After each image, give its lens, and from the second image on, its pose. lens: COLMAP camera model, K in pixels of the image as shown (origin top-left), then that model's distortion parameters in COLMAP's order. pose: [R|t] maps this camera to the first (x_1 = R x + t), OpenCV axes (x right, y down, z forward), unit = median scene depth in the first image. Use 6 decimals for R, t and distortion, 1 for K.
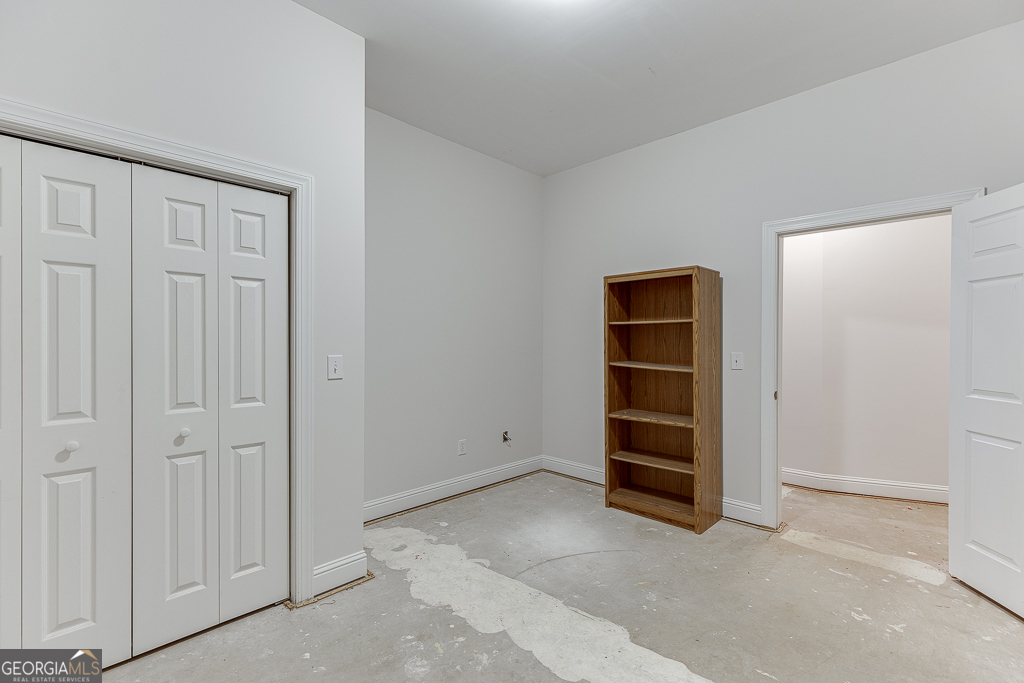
lens RADIAL K [[456.7, 0, 520.8], [0, 456.7, 340.6], [0, 0, 1]] dist [0.007199, -0.000272]
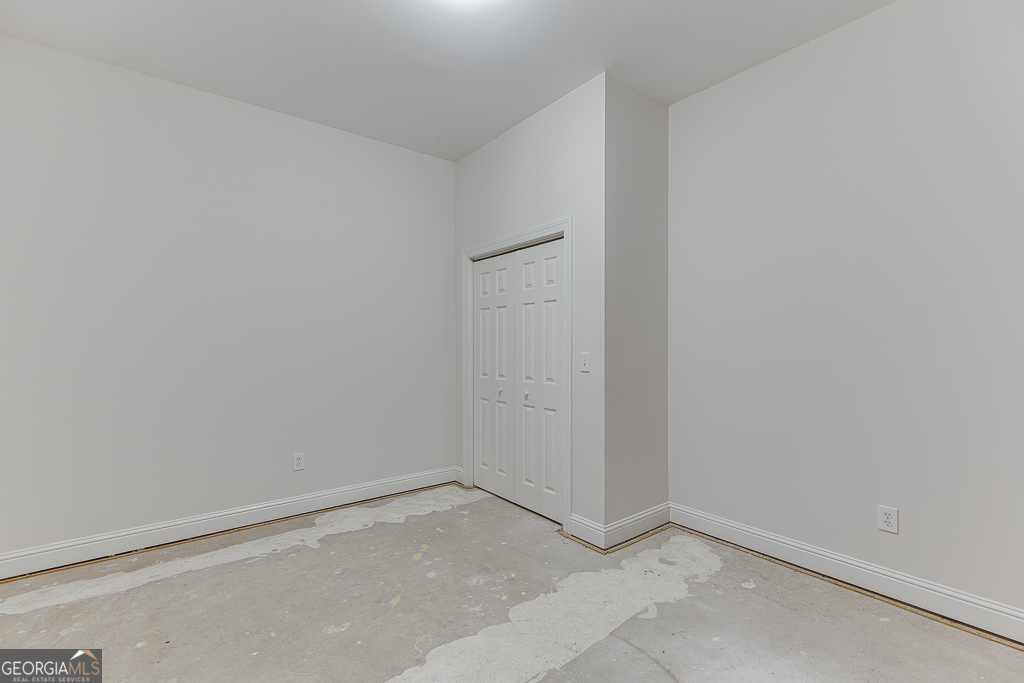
lens RADIAL K [[456.7, 0, 519.8], [0, 456.7, 341.5], [0, 0, 1]] dist [0.007199, -0.000272]
pose [[-0.124558, -0.002170, -0.992210, 0.797114], [0.006036, 0.999977, -0.002945, 0.004531], [0.992194, -0.006355, -0.124542, 0.930961]]
